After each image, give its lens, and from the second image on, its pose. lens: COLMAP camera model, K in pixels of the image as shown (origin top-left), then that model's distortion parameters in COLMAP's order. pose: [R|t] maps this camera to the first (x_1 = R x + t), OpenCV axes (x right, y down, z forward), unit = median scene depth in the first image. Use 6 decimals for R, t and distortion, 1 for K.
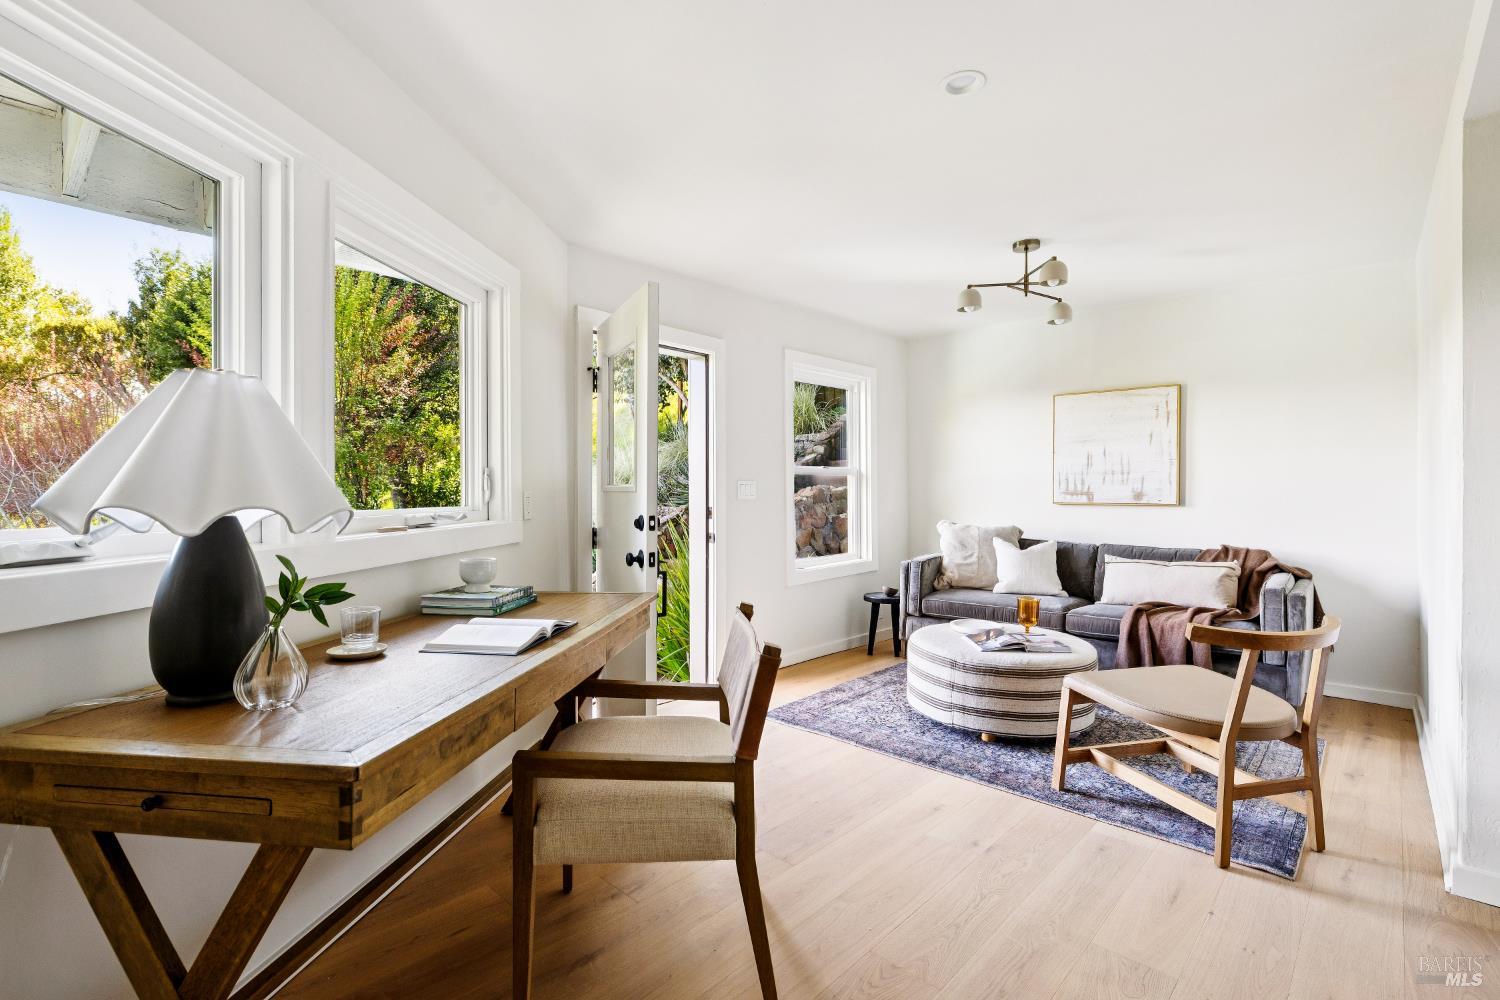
lens RADIAL K [[684.4, 0, 748.3], [0, 684.4, 499.4], [0, 0, 1]] dist [-0.001222, -0.000088]
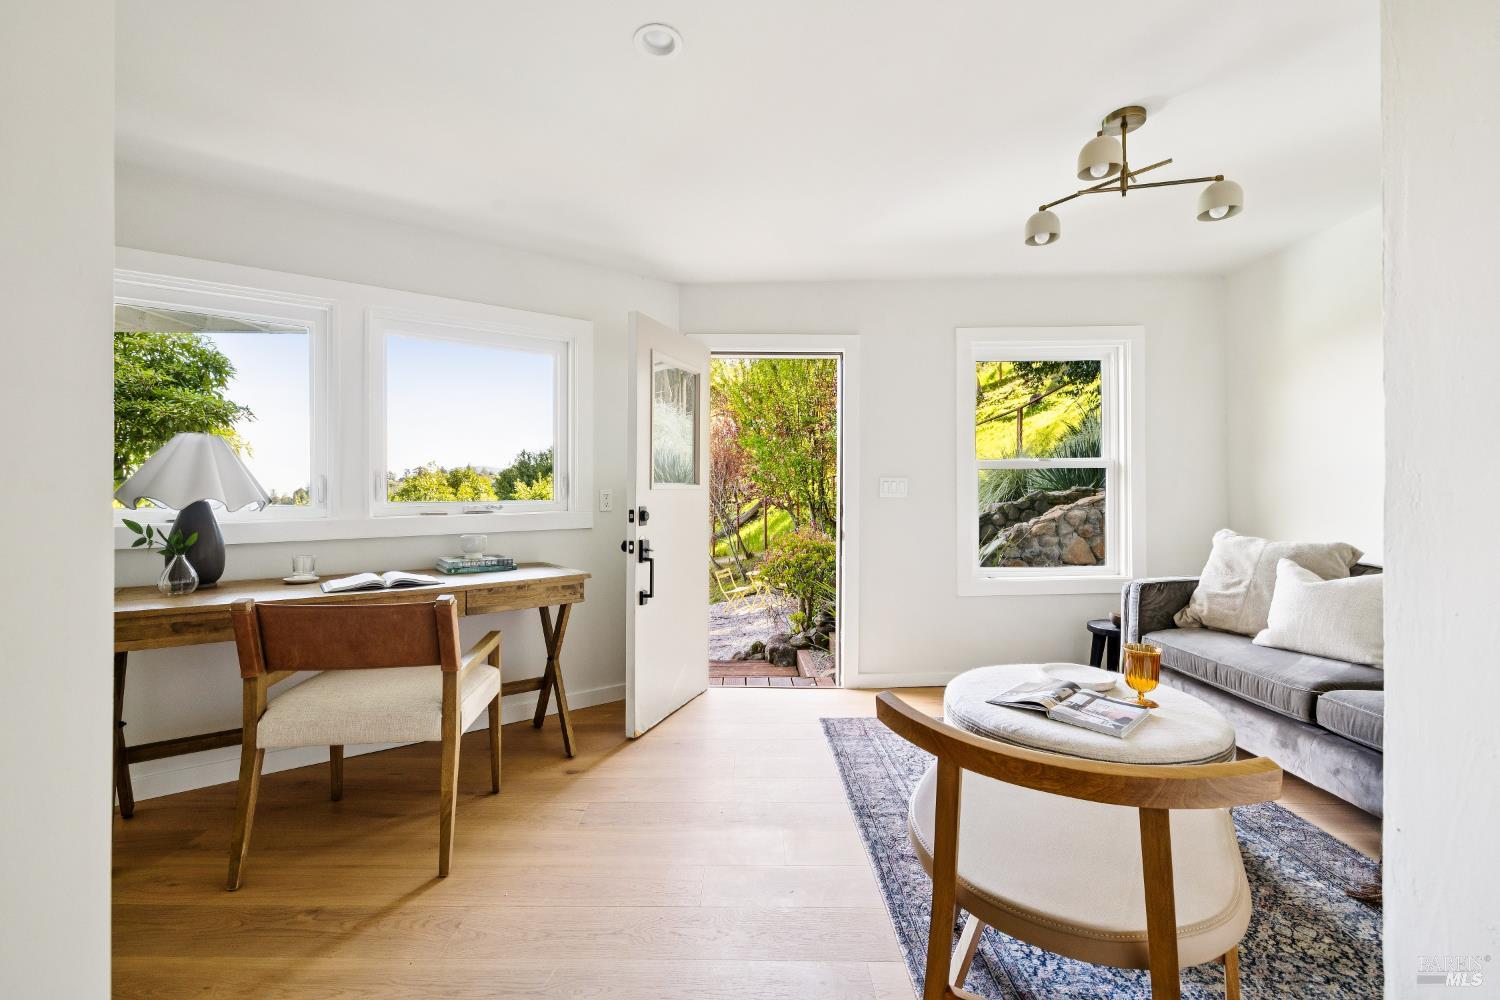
lens RADIAL K [[633.5, 0, 749.2], [0, 633.5, 491.9], [0, 0, 1]] dist [0.000867, -0.000276]
pose [[0.682604, -0.002952, -0.730782, 0.457700], [-0.004577, 0.999955, -0.008315, 0.000484], [0.730774, 0.009021, 0.682560, 0.233241]]
